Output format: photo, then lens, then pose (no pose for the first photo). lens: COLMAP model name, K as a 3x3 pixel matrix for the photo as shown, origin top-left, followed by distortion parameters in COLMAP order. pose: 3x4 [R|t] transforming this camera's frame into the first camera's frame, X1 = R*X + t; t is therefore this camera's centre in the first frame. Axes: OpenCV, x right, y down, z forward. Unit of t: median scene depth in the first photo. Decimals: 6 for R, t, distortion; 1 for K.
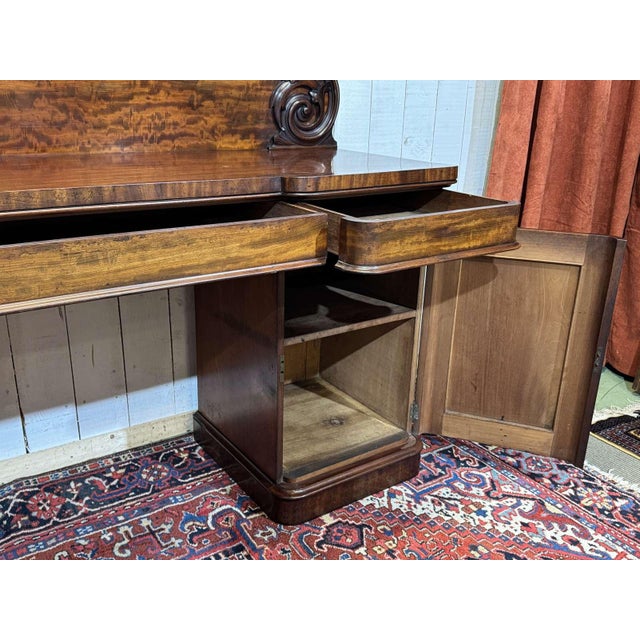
lens RADIAL K [[649.1, 0, 320.6], [0, 649.1, 324.0], [0, 0, 1]] dist [0.168735, -0.358554]
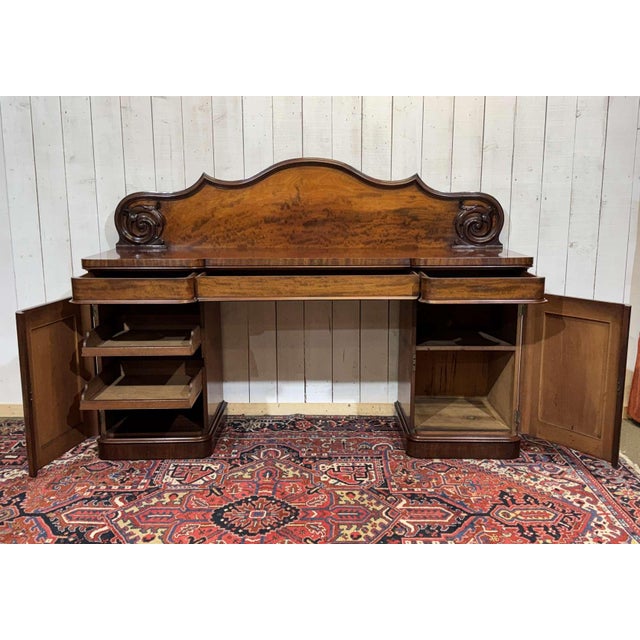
lens RADIAL K [[689.0, 0, 319.1], [0, 689.0, 318.2], [0, 0, 1]] dist [0.194062, -0.424710]
pose [[0.820819, 0.075215, -0.566214, 0.715450], [-0.173516, 0.977280, -0.121719, 0.202863], [0.544195, 0.198157, 0.815221, -0.655537]]
